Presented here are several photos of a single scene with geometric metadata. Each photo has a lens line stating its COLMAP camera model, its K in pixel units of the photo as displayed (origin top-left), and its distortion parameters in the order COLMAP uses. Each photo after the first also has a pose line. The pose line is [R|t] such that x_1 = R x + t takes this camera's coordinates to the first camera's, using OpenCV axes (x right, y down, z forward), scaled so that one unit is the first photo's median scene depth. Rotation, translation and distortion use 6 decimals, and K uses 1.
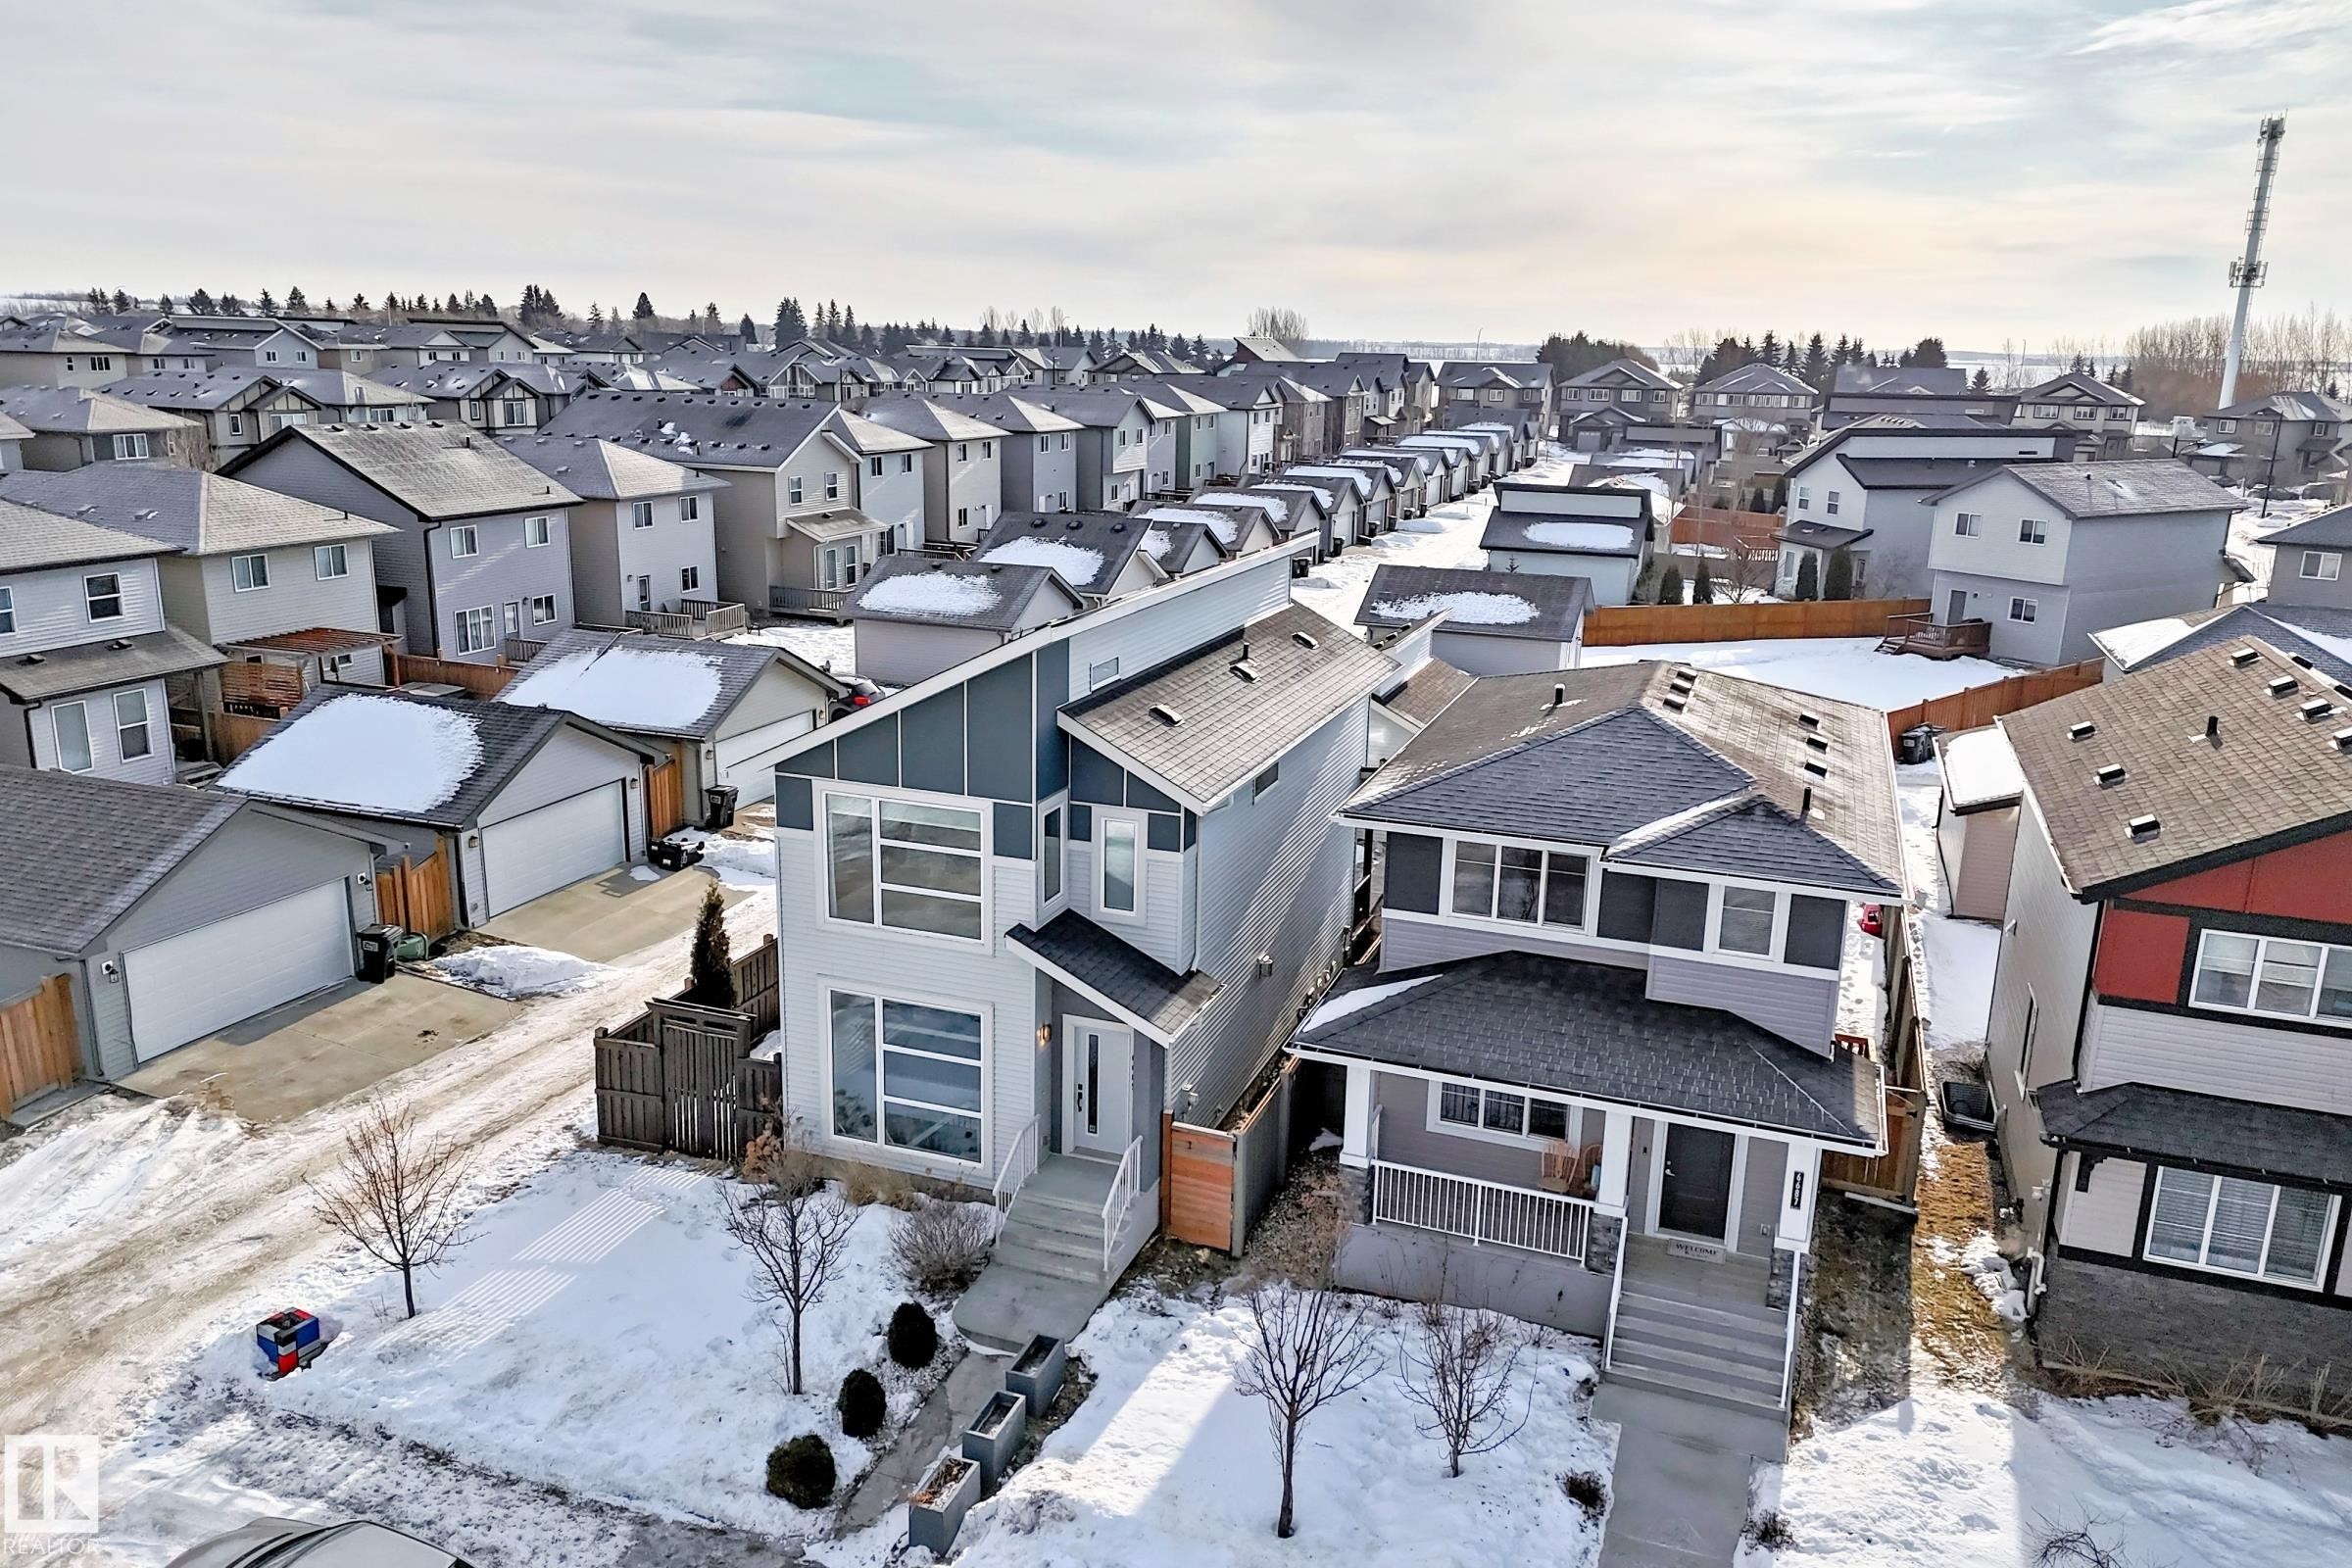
lens RADIAL K [[1721.0, 0, 1176.0], [0, 1721.0, 784.0], [0, 0, 1]] dist [0.095190, -0.103280]
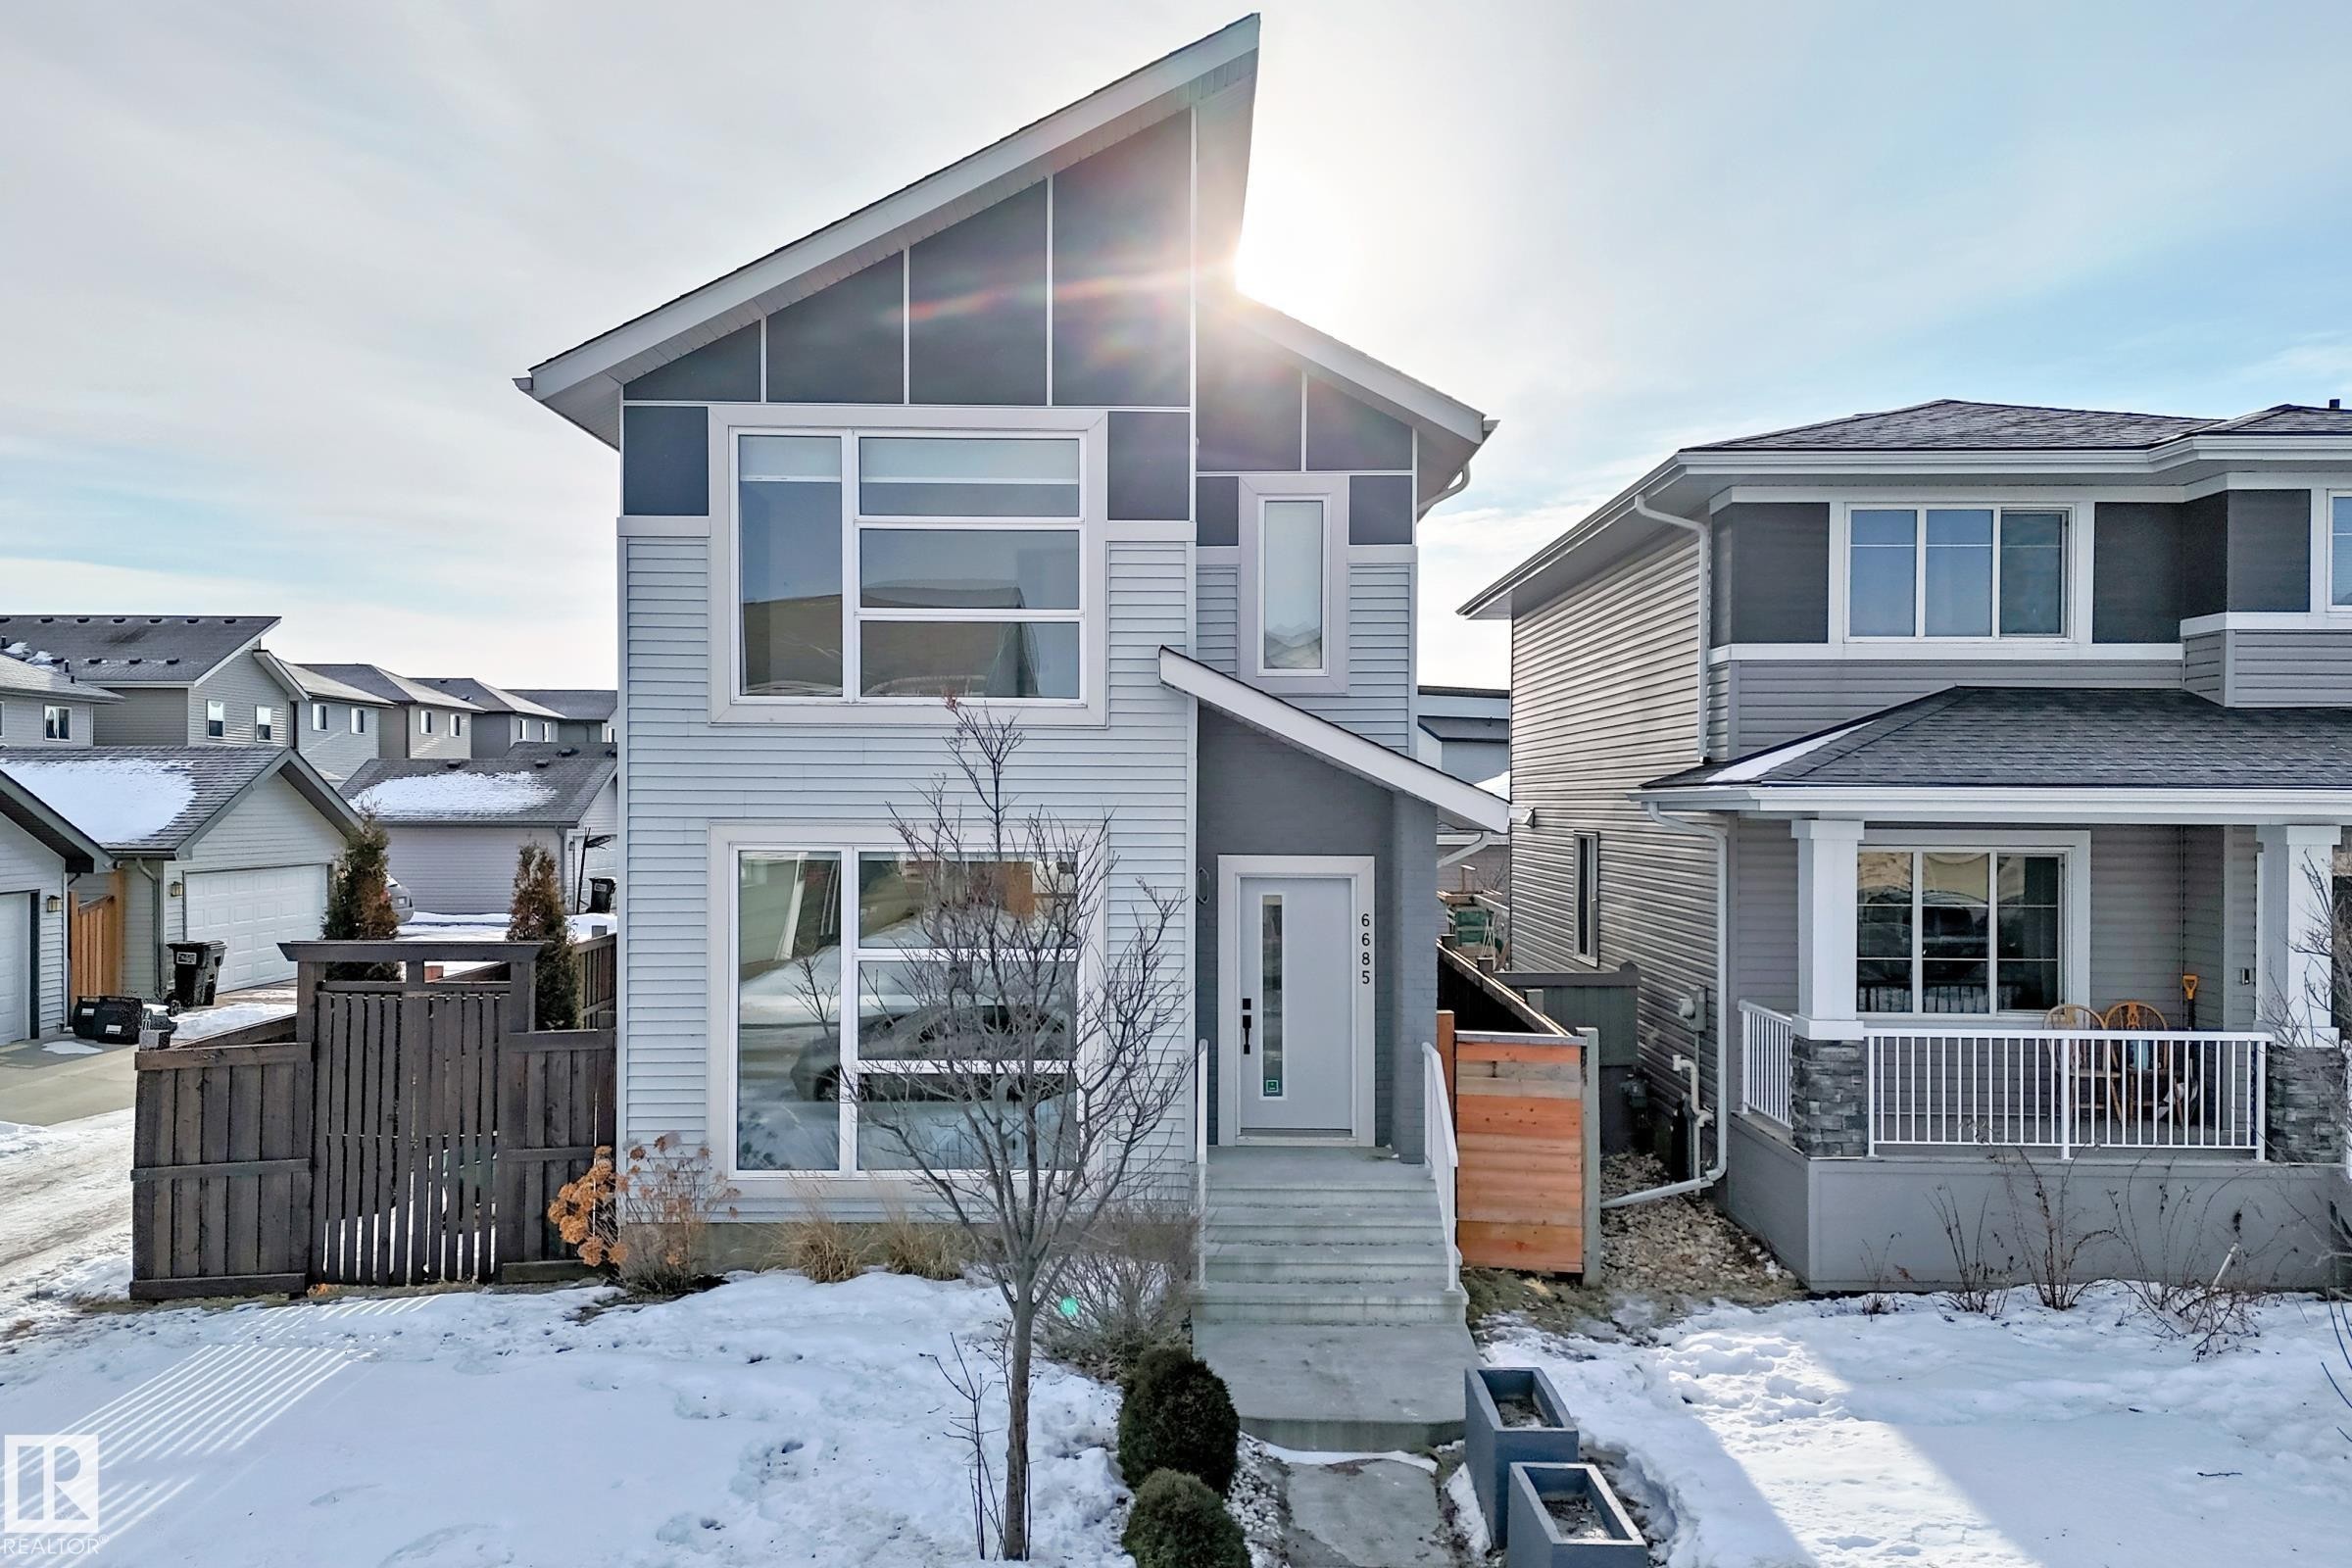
lens RADIAL K [[1718.6, 0, 1173.3], [0, 1718.6, 827.7], [0, 0, 1]] dist [0.115142, -0.131676]
pose [[0.940171, -0.021883, 0.340000, -0.254342], [0.101026, 0.970960, -0.216864, 0.235119], [-0.325381, 0.238238, 0.915079, 0.515411]]
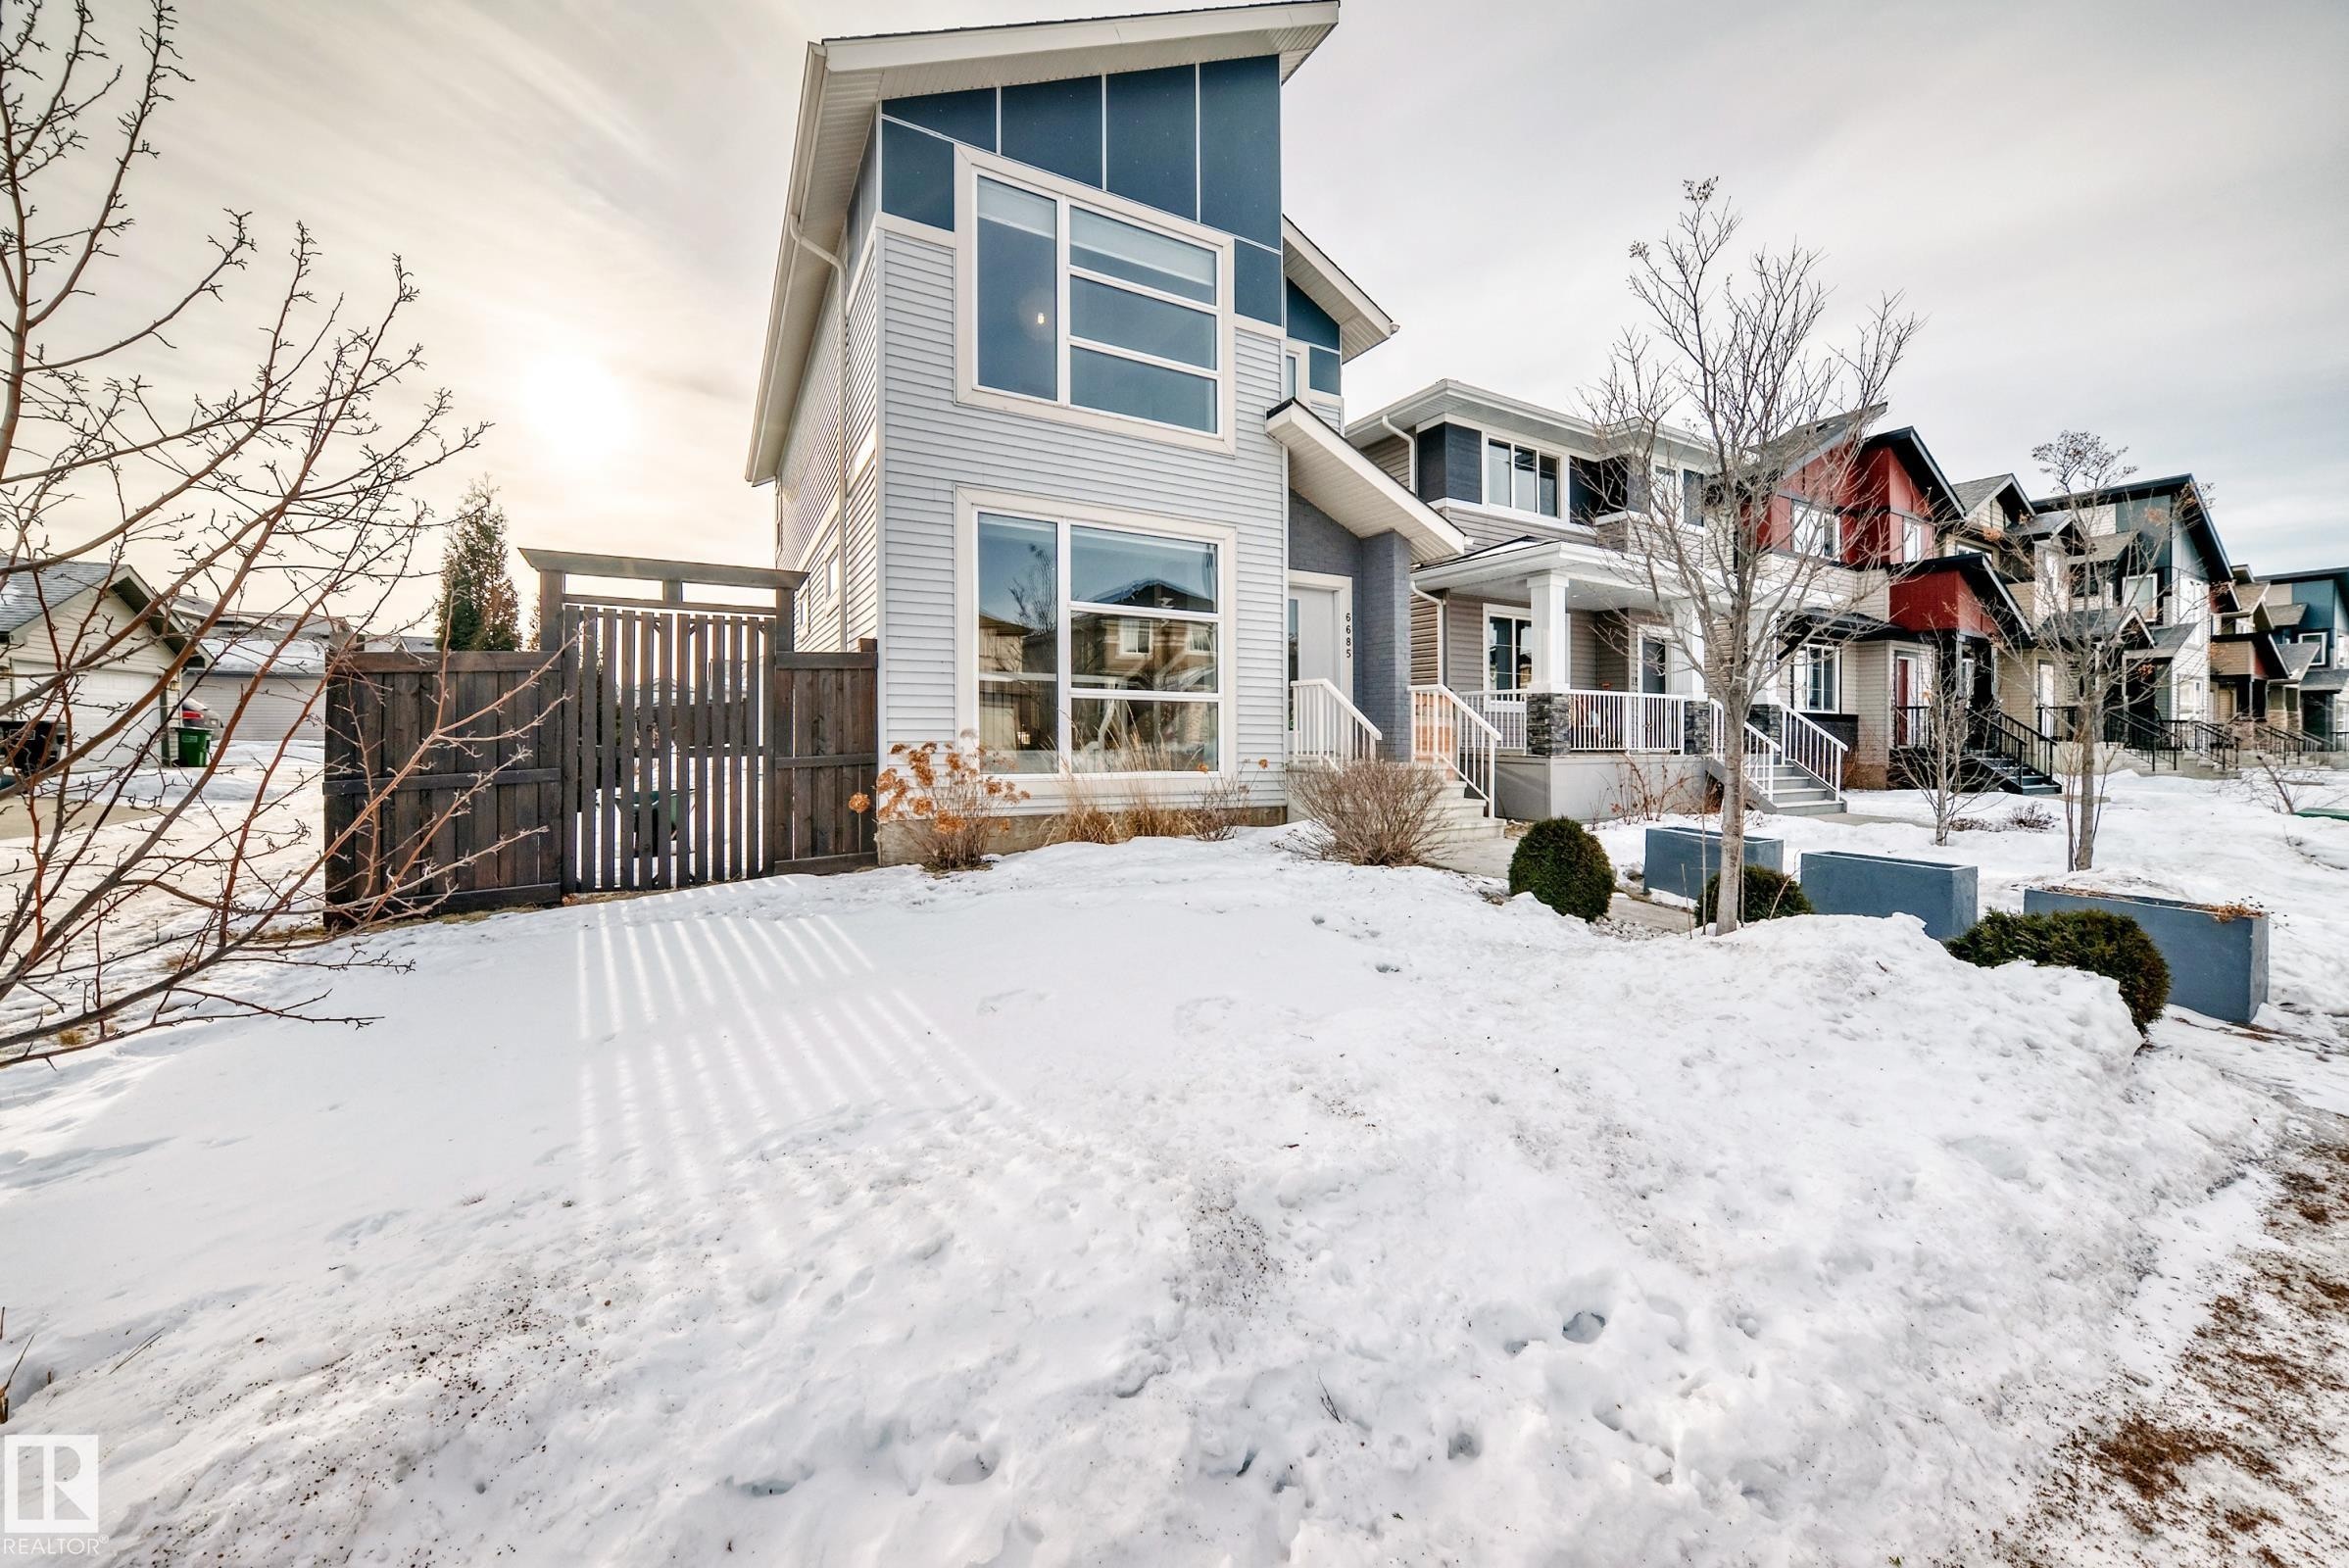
lens RADIAL K [[857.0, 0, 1175.4], [0, 857.0, 744.4], [0, 0, 1]] dist [-0.017503, 0.000064]
pose [[0.649326, -0.021901, 0.760195, -0.386315], [0.201118, 0.968944, -0.143871, 0.255786], [-0.733435, 0.246308, 0.633565, 0.795883]]
